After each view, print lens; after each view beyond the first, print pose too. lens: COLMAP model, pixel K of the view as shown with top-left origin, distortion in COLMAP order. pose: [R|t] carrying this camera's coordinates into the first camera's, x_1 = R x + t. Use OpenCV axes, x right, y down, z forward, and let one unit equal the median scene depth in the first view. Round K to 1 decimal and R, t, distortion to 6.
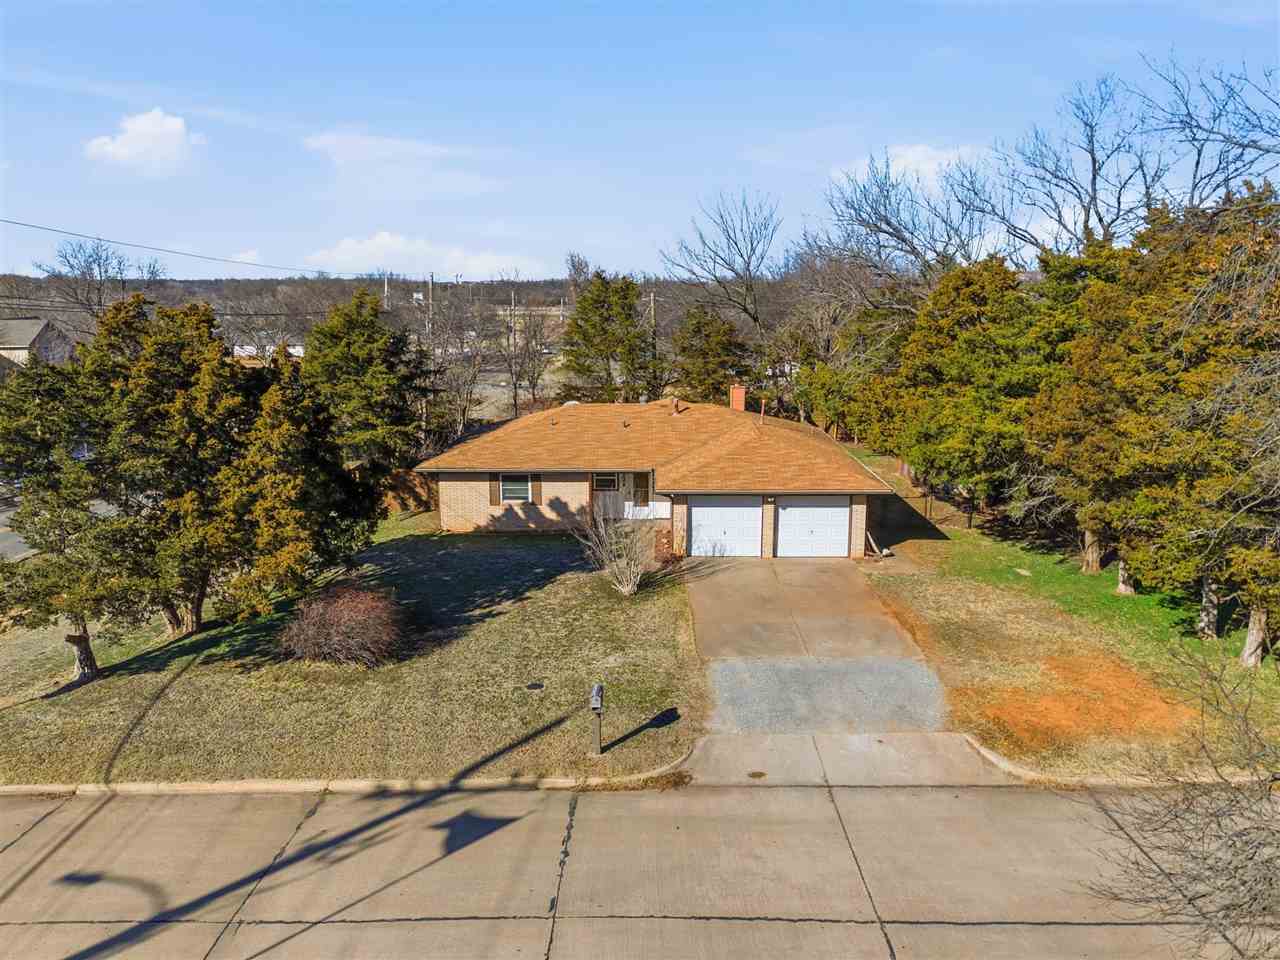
lens RADIAL K [[943.8, 0, 647.7], [0, 943.8, 481.0], [0, 0, 1]] dist [0.087875, -0.088667]
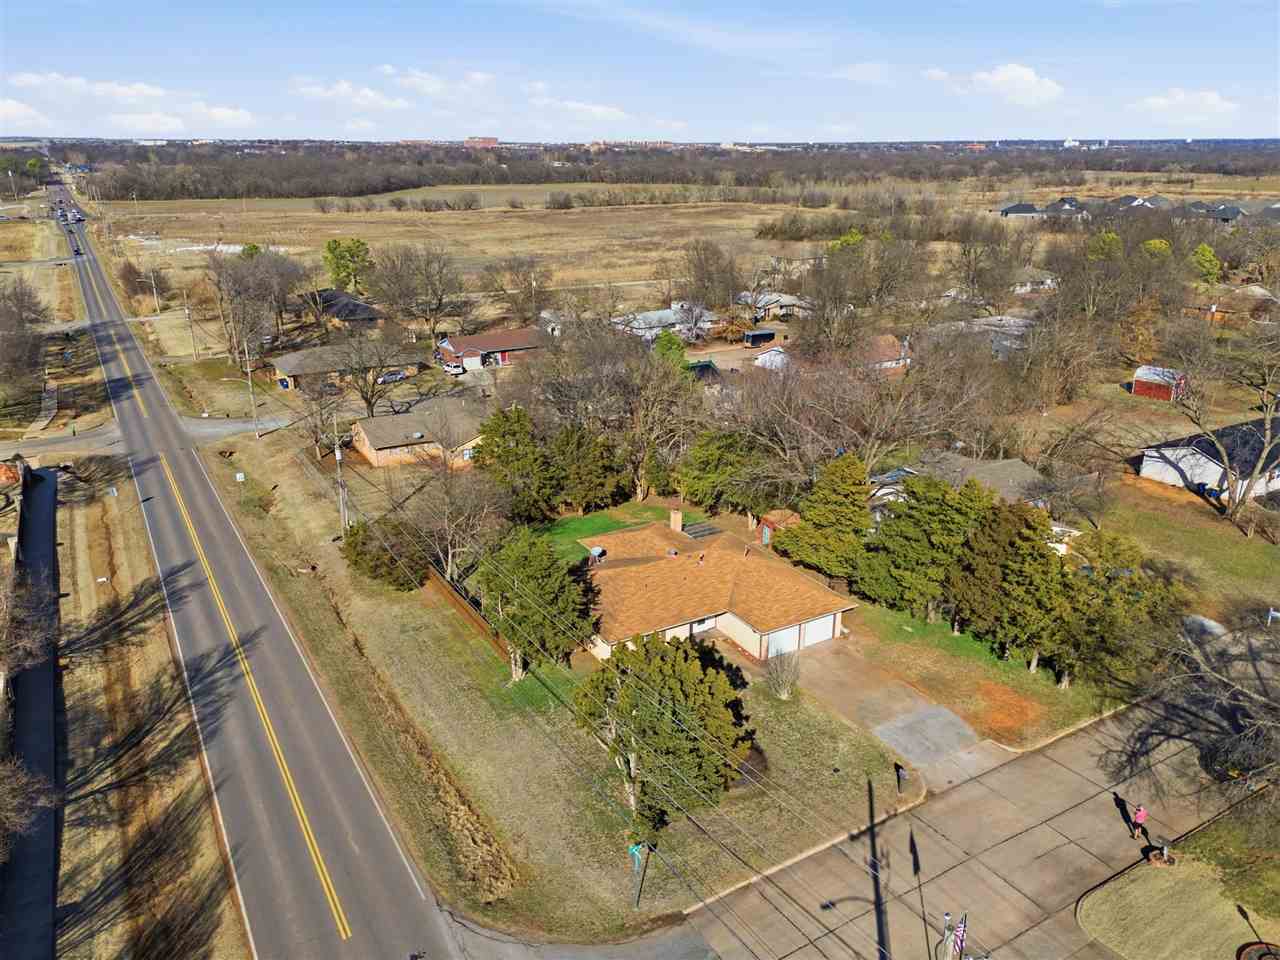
lens RADIAL K [[943.8, 0, 647.7], [0, 943.8, 481.0], [0, 0, 1]] dist [0.087875, -0.088667]
pose [[0.852260, -0.169499, 0.494897, -1.254016], [0.097348, 0.980915, 0.168315, -0.736012], [-0.513981, -0.095271, 0.852494, -0.539055]]
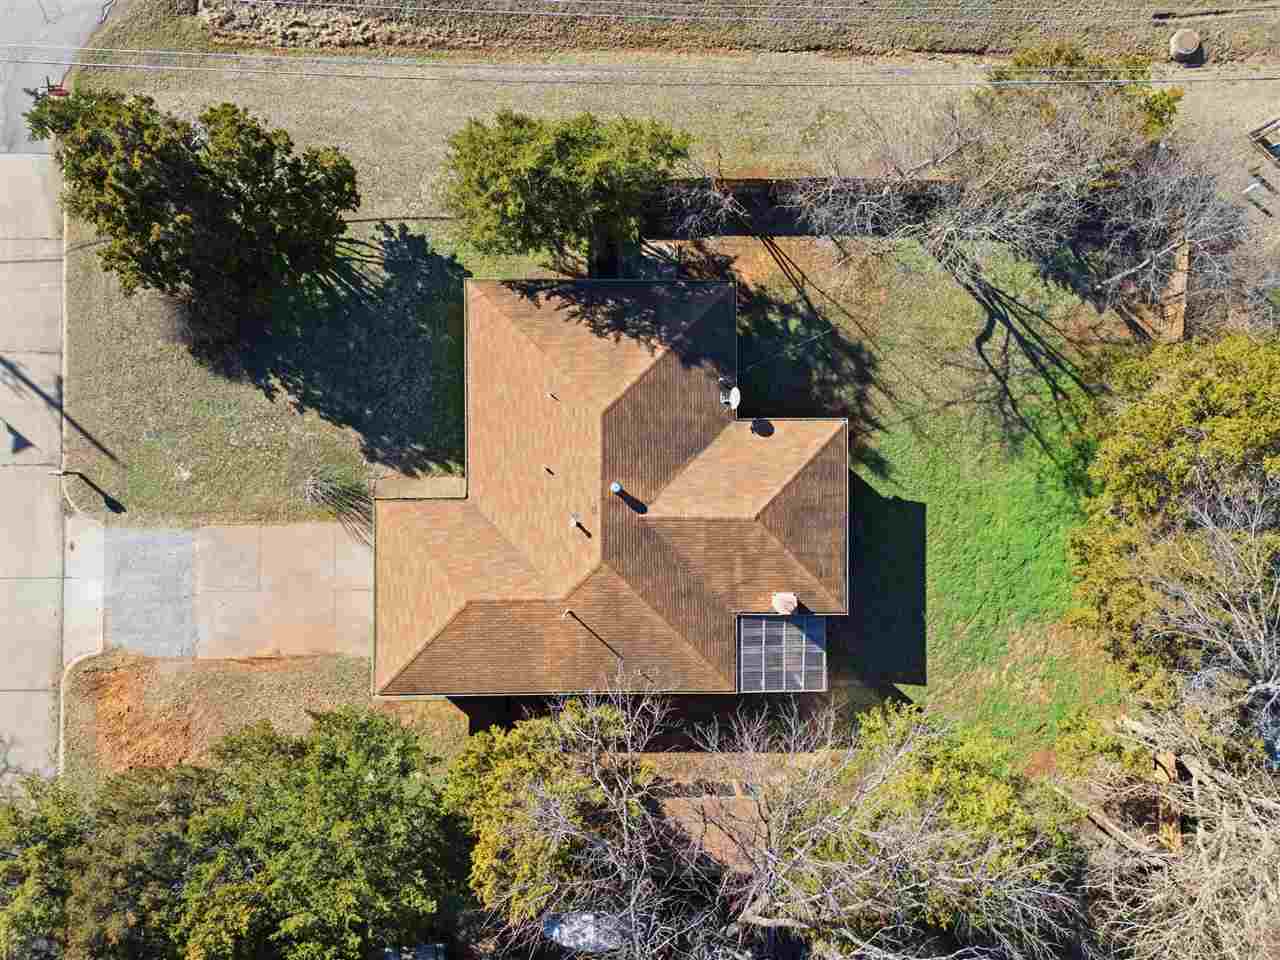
lens RADIAL K [[943.8, 0, 647.7], [0, 943.8, 481.0], [0, 0, 1]] dist [0.087875, -0.088667]
pose [[0.013505, 0.999892, 0.005846, -0.027864], [-0.203683, -0.002973, 0.979032, -1.471750], [0.978944, -0.014413, 0.203620, 1.284067]]
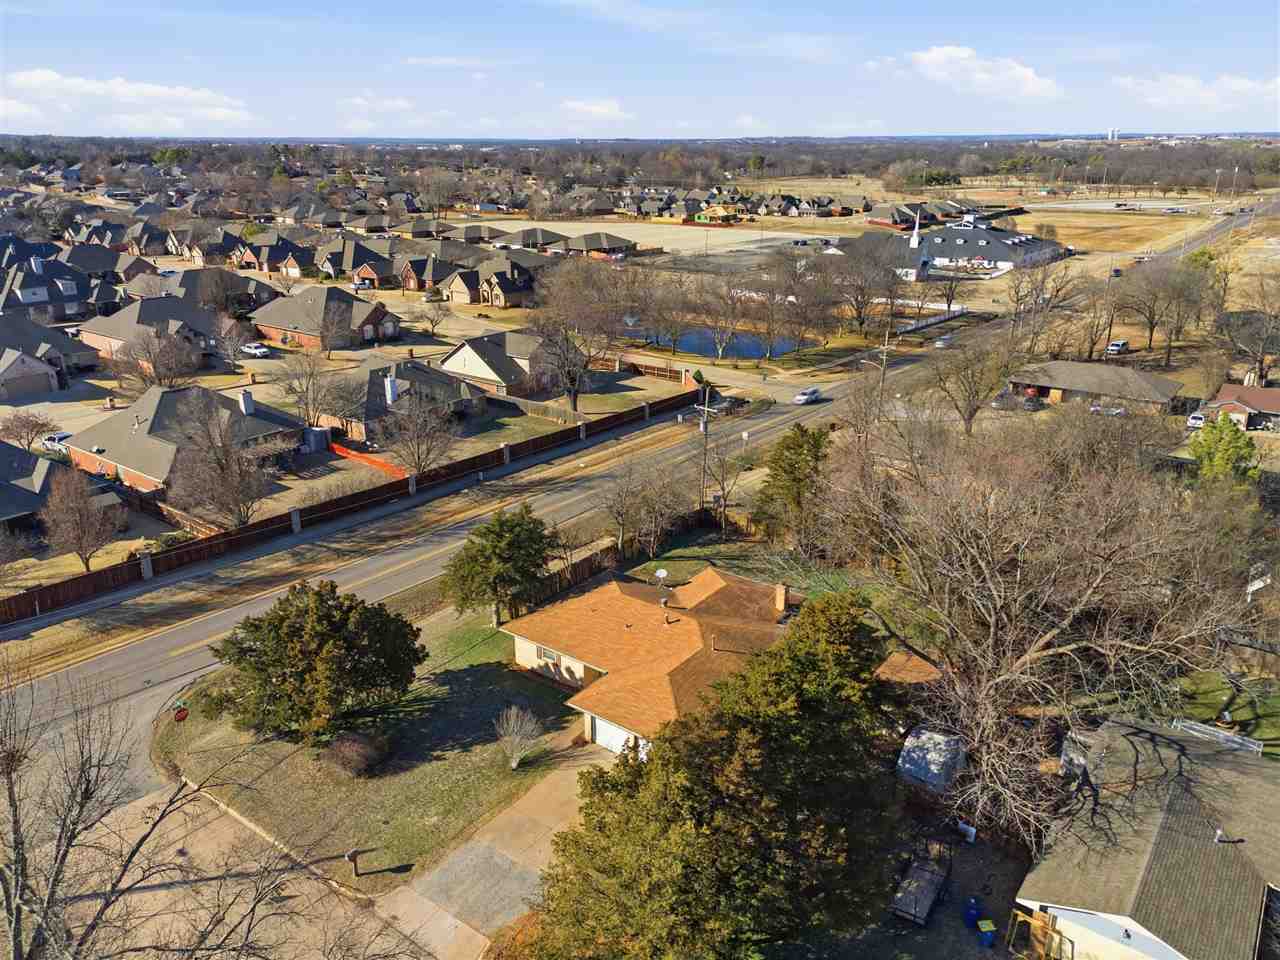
lens RADIAL K [[943.8, 0, 647.7], [0, 943.8, 481.0], [0, 0, 1]] dist [0.087875, -0.088667]
pose [[0.808325, 0.204180, -0.552197, 1.113950], [-0.120756, 0.975493, 0.183931, -0.802779], [0.576220, -0.081995, 0.813171, -0.267640]]
